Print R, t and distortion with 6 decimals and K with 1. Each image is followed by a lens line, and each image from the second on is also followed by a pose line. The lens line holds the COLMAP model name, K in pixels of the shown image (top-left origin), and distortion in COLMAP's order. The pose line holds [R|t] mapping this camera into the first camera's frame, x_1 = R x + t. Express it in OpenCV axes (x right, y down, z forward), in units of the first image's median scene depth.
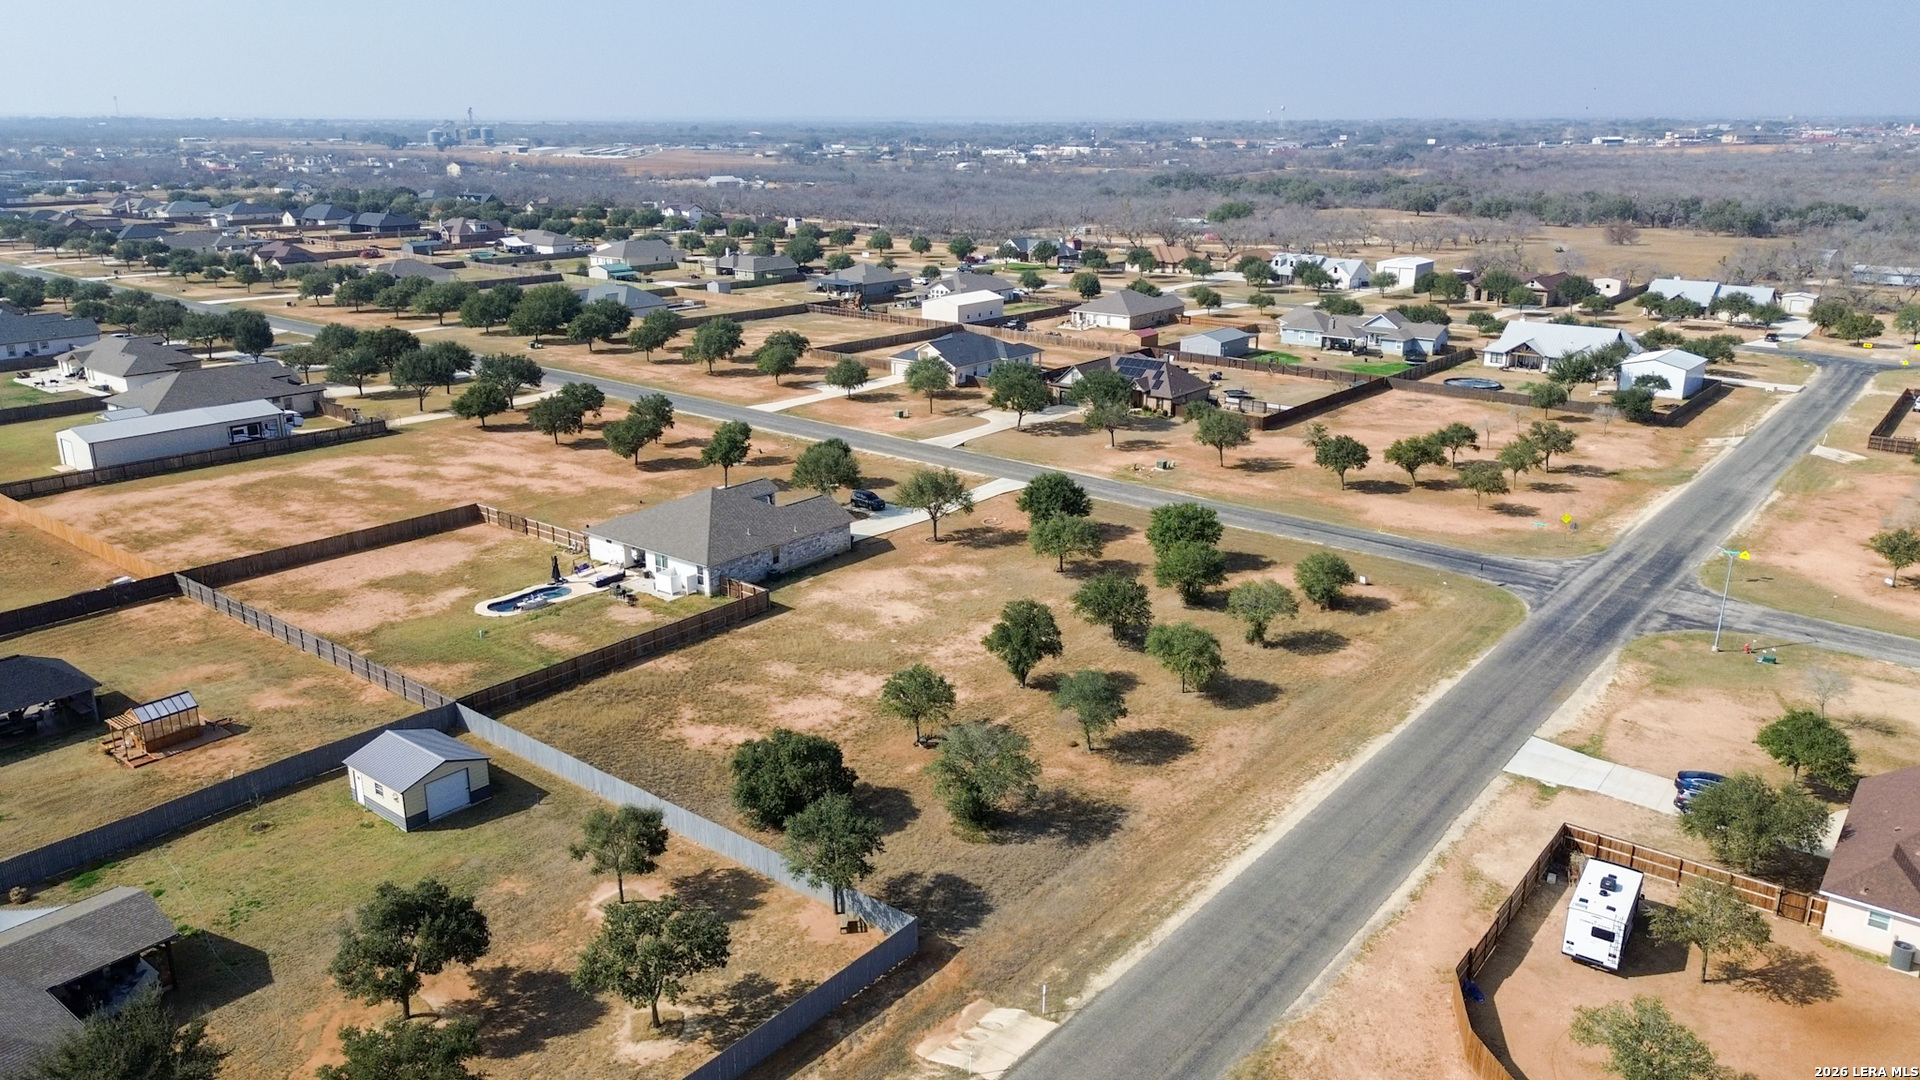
lens RADIAL K [[1353.0, 0, 952.0], [0, 1353.0, 560.2], [0, 0, 1]] dist [0.071254, -0.066920]
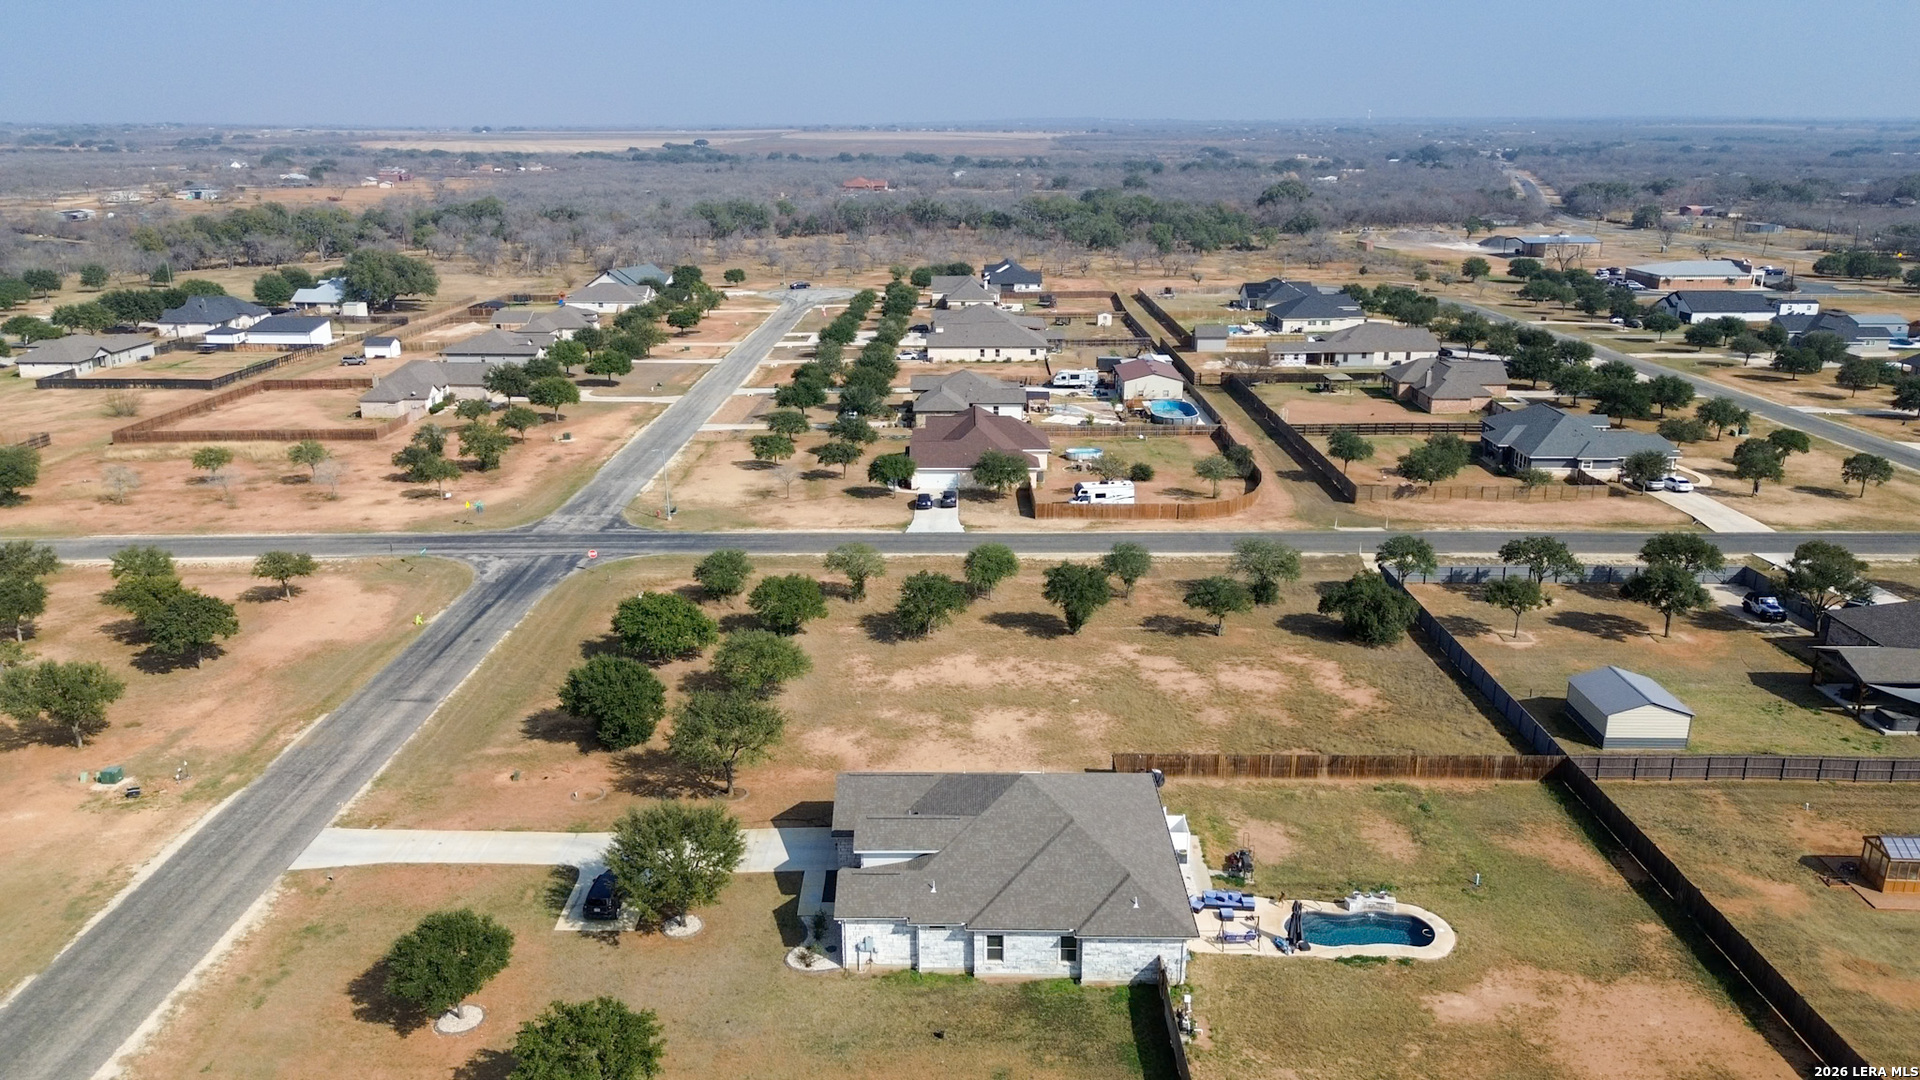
lens RADIAL K [[1353.0, 0, 952.0], [0, 1353.0, 560.2], [0, 0, 1]] dist [0.071254, -0.066920]
pose [[-0.618423, -0.242370, 0.747536, -0.593090], [0.242958, 0.845678, 0.475185, -0.433761], [-0.747345, 0.475485, -0.464100, 1.293993]]
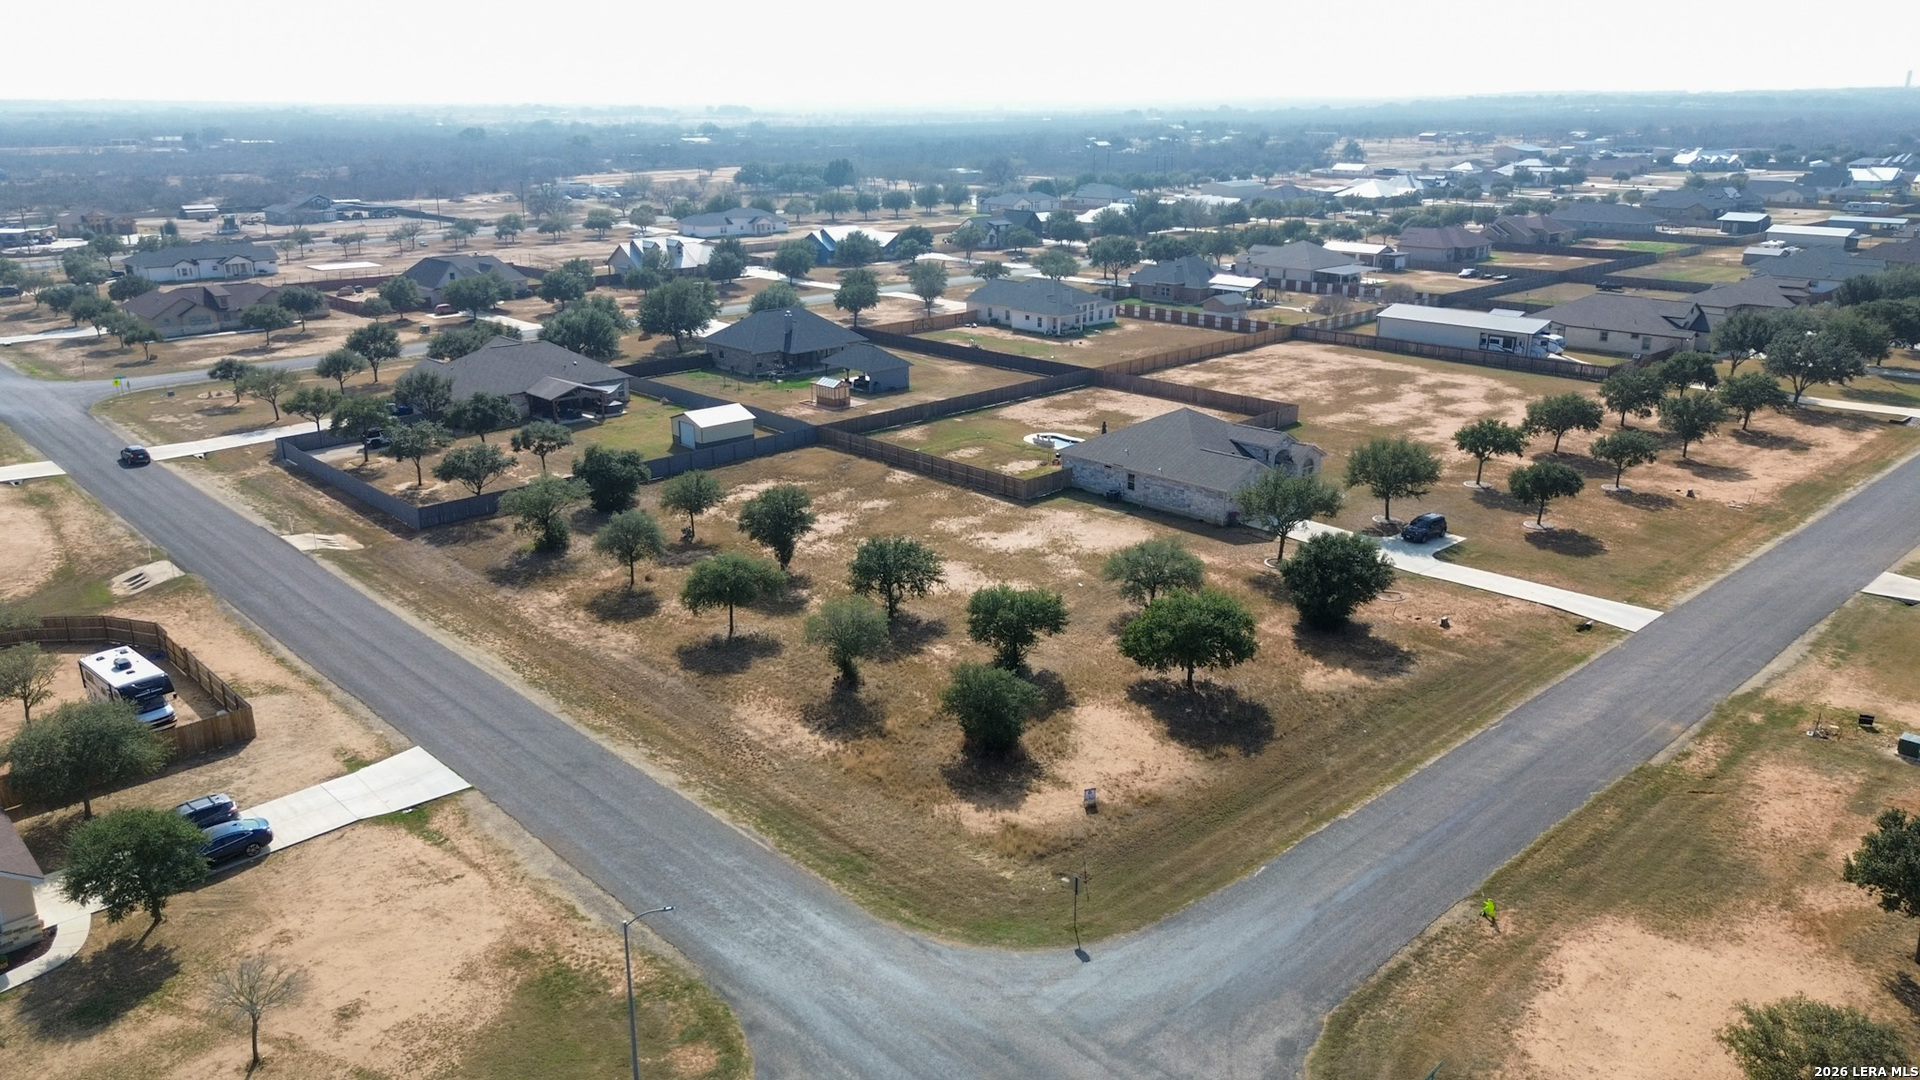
lens RADIAL K [[1353.0, 0, 952.0], [0, 1353.0, 560.2], [0, 0, 1]] dist [0.071254, -0.066920]
pose [[-0.142158, 0.316472, -0.937889, 0.805510], [-0.304066, 0.887738, 0.345638, -0.247323], [0.941985, 0.334316, -0.029970, 0.939837]]
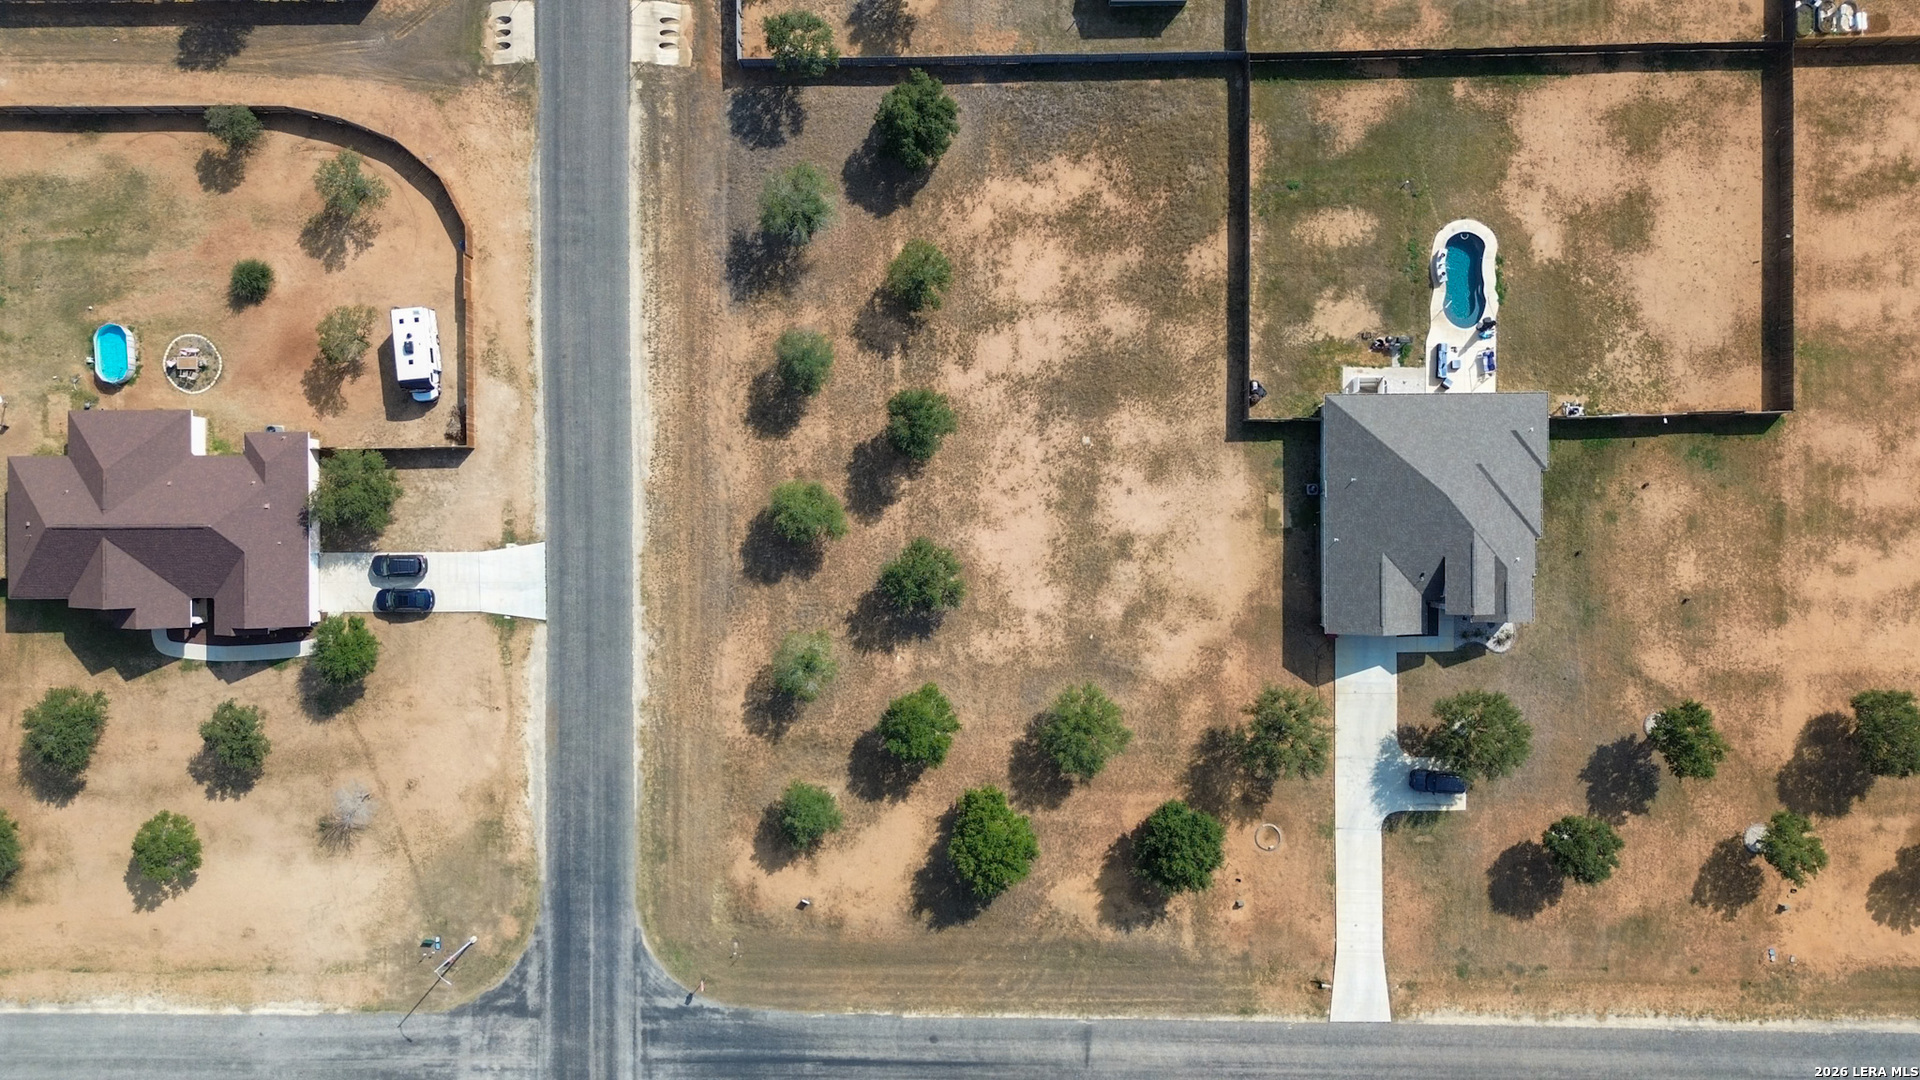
lens RADIAL K [[1353.0, 0, 952.0], [0, 1353.0, 560.2], [0, 0, 1]] dist [0.071254, -0.066920]
pose [[-0.778234, 0.627760, 0.016386, 0.068199], [-0.169797, -0.235475, 0.956933, -0.825273], [0.604583, 0.741936, 0.289846, 0.632355]]
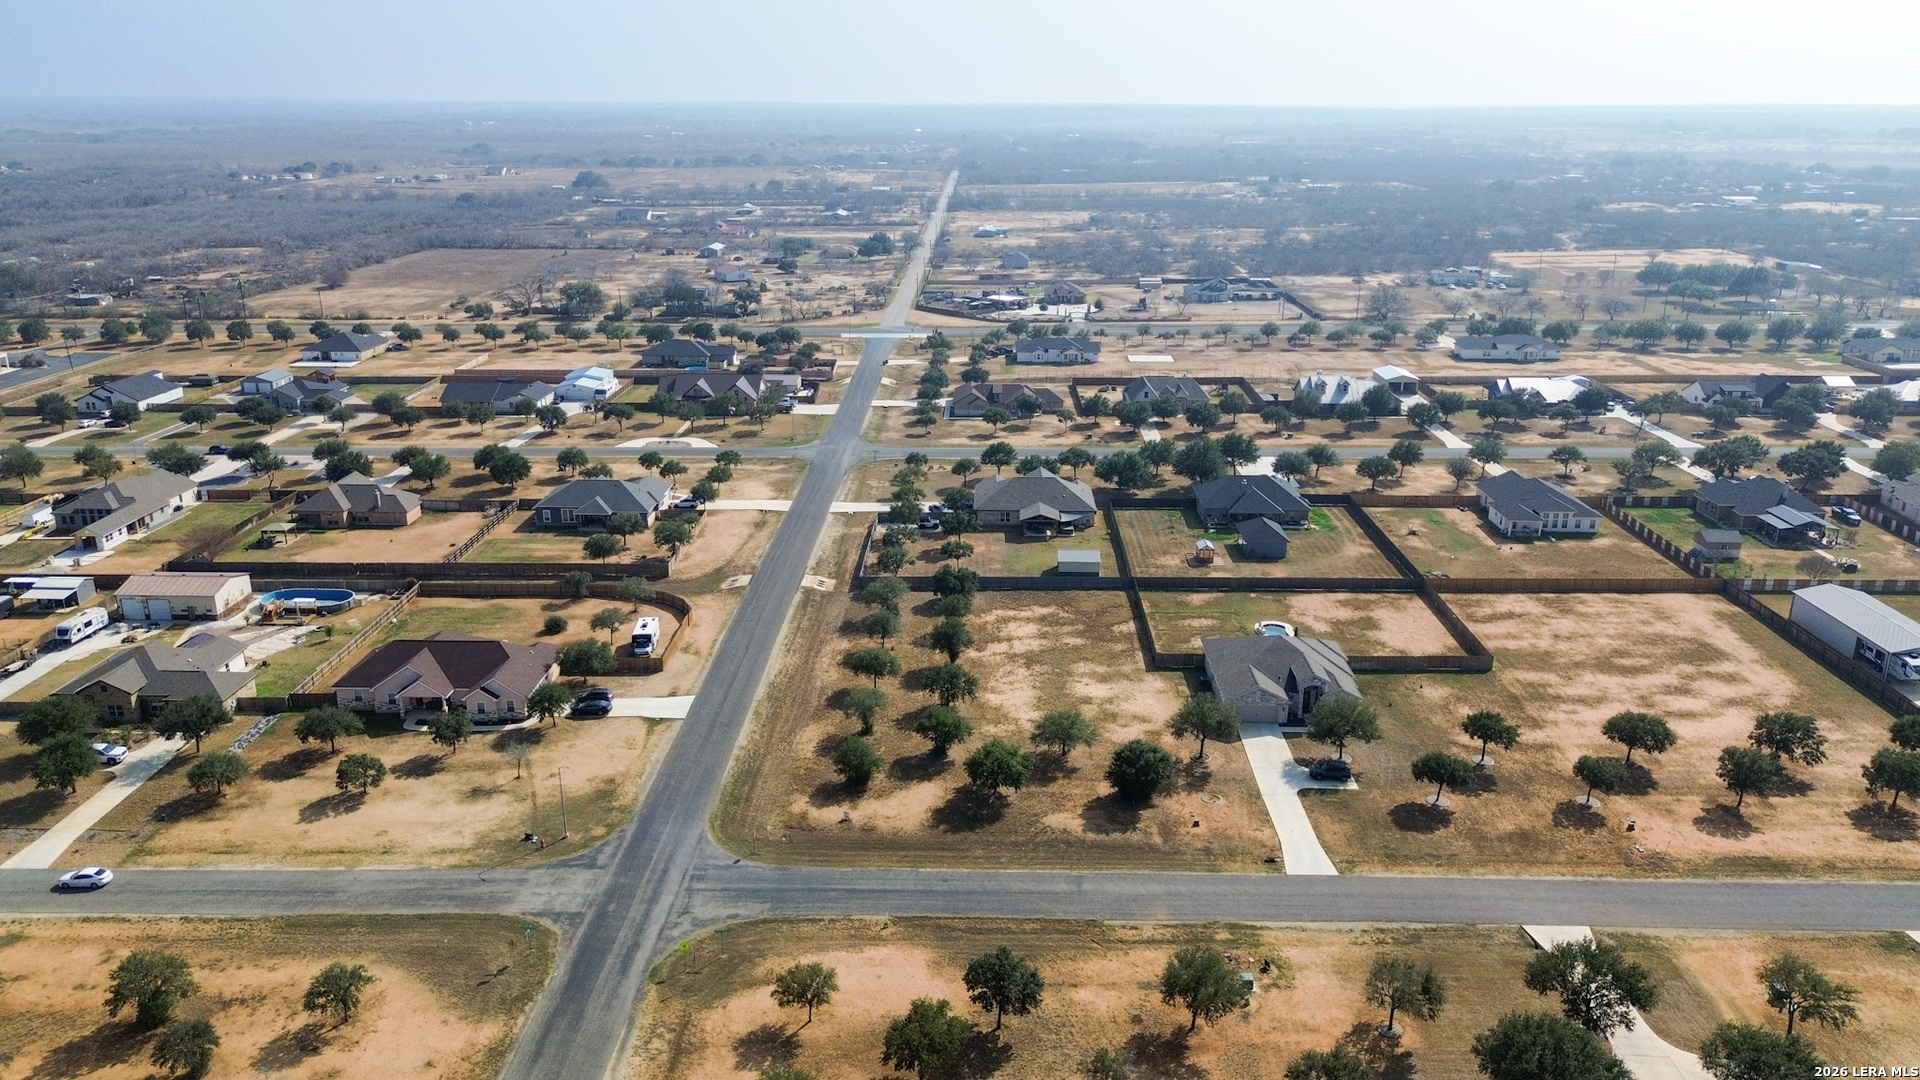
lens RADIAL K [[1353.0, 0, 952.0], [0, 1353.0, 560.2], [0, 0, 1]] dist [0.071254, -0.066920]
pose [[-0.797982, 0.193031, -0.570933, 0.839808], [-0.188891, 0.819487, 0.541075, -0.790601], [0.572316, 0.539612, -0.617474, 1.644871]]
